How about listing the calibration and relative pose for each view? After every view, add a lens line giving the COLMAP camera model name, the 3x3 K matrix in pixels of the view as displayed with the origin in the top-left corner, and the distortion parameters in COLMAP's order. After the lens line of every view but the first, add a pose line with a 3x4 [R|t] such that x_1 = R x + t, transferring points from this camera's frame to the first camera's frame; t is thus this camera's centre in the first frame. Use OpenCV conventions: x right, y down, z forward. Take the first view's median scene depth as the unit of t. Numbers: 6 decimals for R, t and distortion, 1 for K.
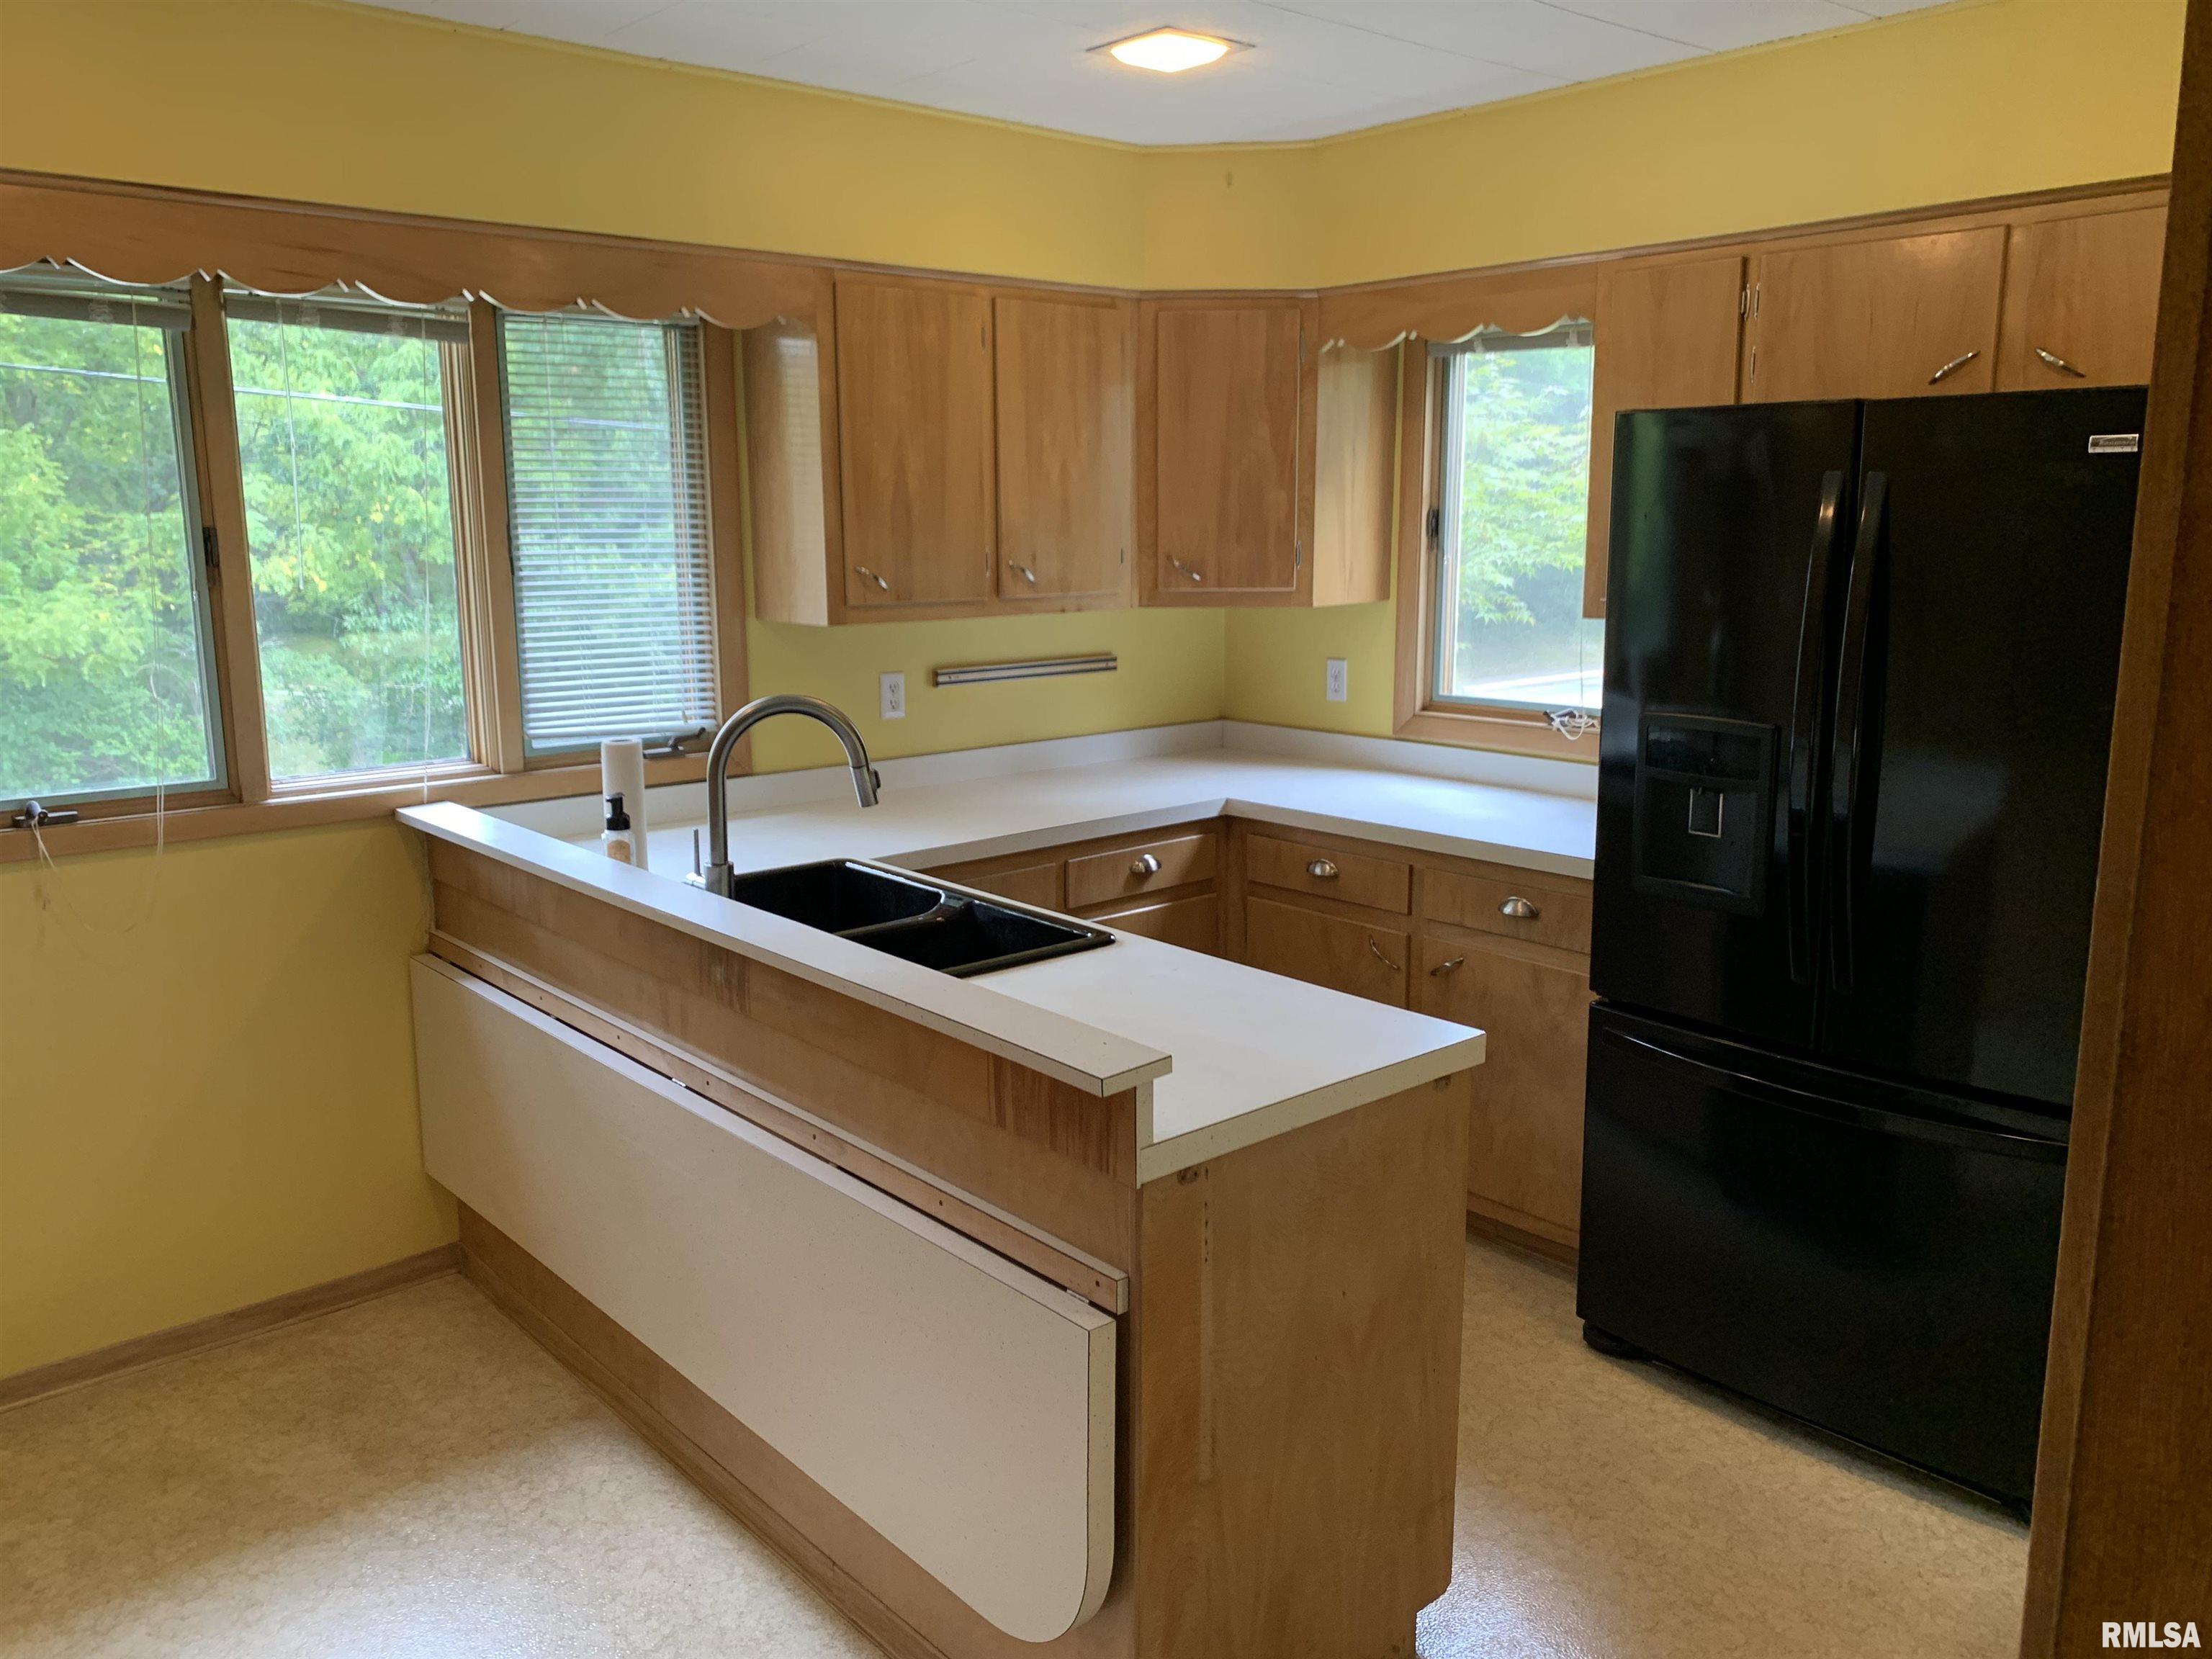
lens RADIAL K [[1700.5, 0, 1097.7], [0, 1700.5, 823.3], [0, 0, 1]] dist [0.028844, -0.008168]
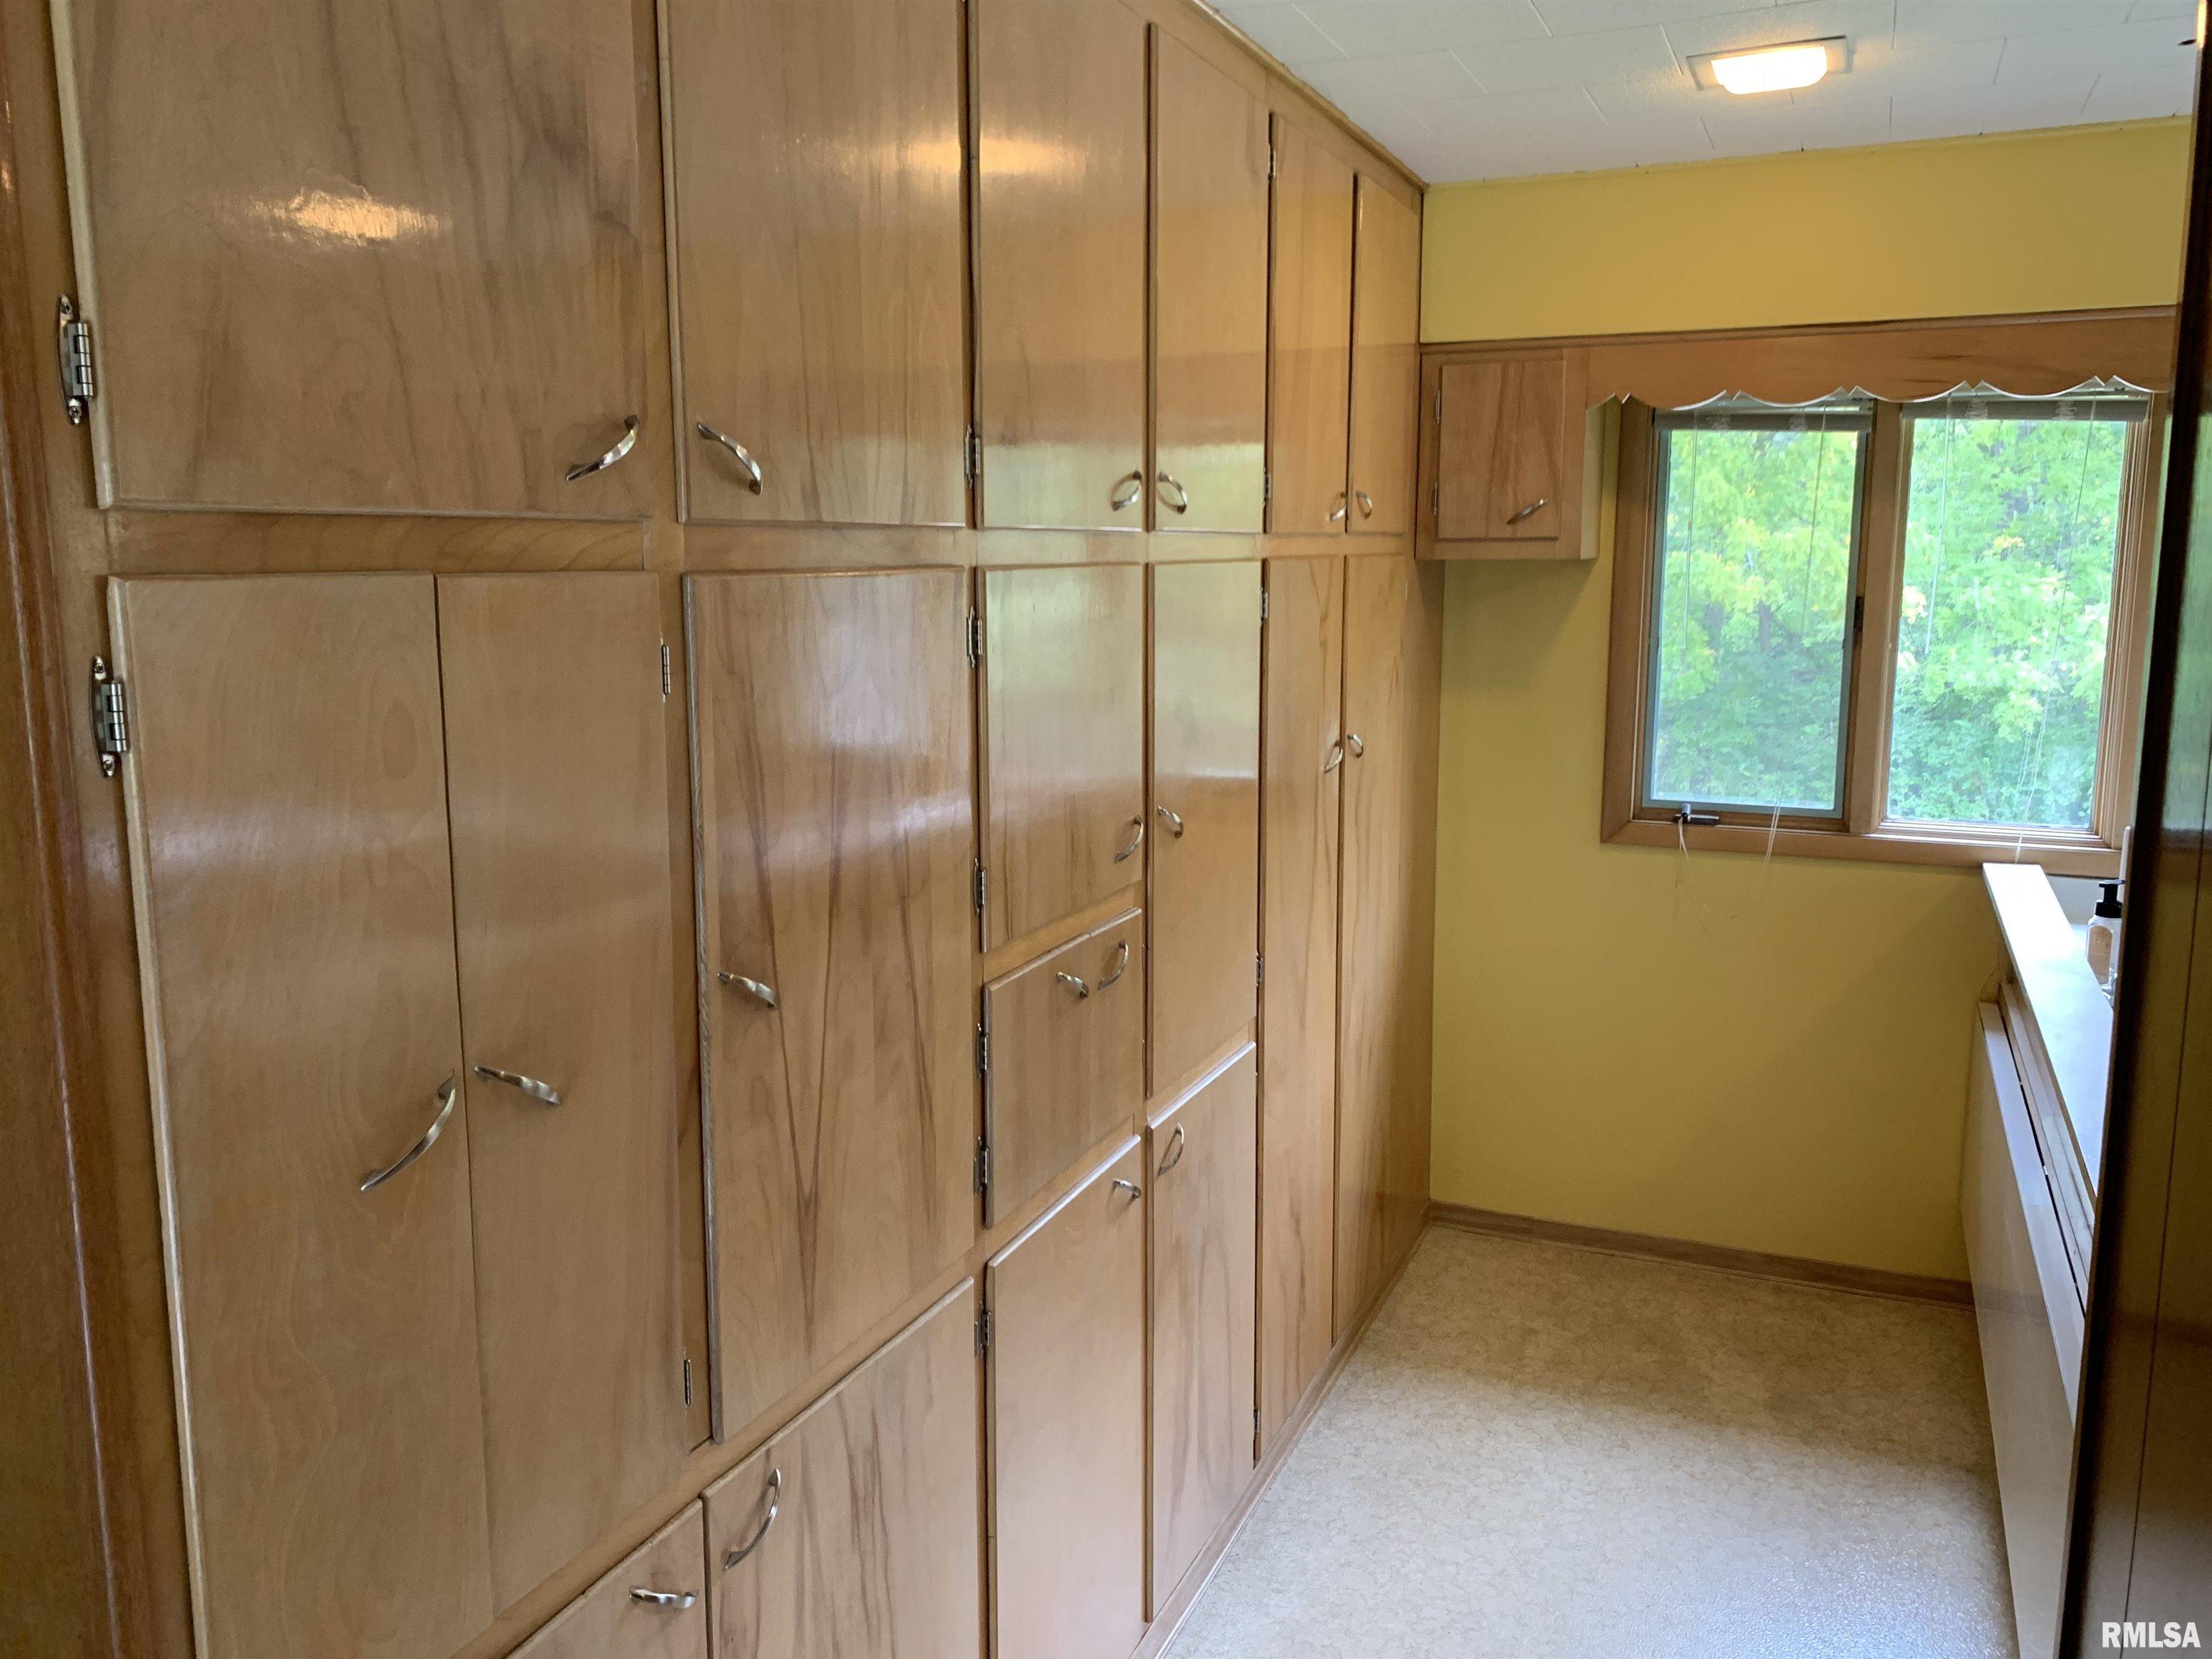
lens RADIAL K [[1700.5, 0, 1106.5], [0, 1700.5, 831.5], [0, 0, 1]] dist [0.028844, -0.008168]
pose [[0.426676, 0.157524, -0.890580, 0.313516], [-0.167645, 0.981425, 0.093274, -0.036146], [0.888731, 0.109504, 0.445159, 0.036090]]
